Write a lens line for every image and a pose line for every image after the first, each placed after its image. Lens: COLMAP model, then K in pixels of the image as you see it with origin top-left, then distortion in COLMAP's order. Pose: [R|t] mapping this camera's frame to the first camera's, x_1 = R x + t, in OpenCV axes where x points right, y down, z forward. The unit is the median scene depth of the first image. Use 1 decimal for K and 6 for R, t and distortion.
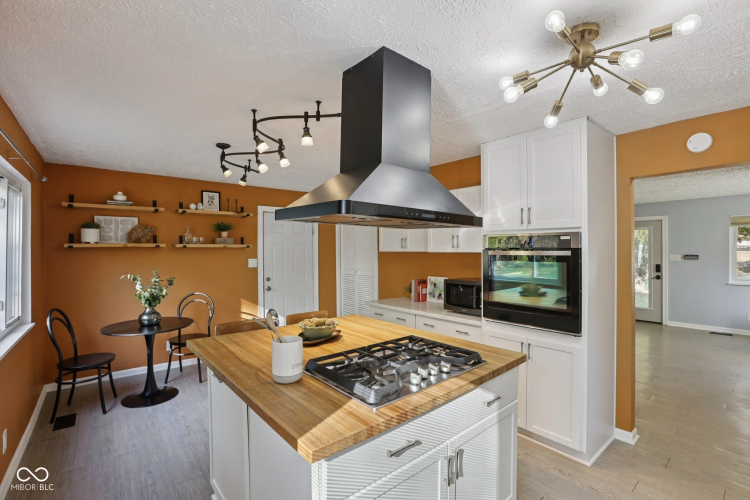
lens RADIAL K [[342.0, 0, 377.3], [0, 342.0, 246.7], [0, 0, 1]] dist [-0.045364, 0.013534]
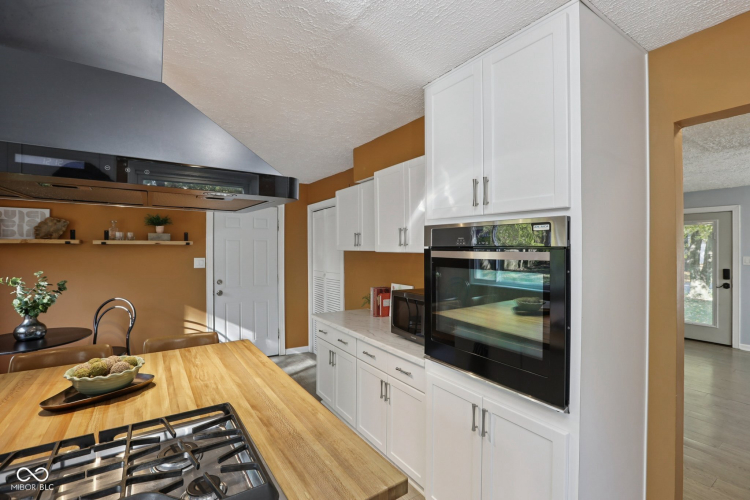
lens RADIAL K [[342.0, 0, 377.3], [0, 342.0, 246.7], [0, 0, 1]] dist [-0.045364, 0.013534]
pose [[0.993845, 0.004208, -0.110698, 0.212436], [-0.003567, 0.999976, 0.005987, 0.000873], [0.110720, -0.005555, 0.993836, 0.257559]]
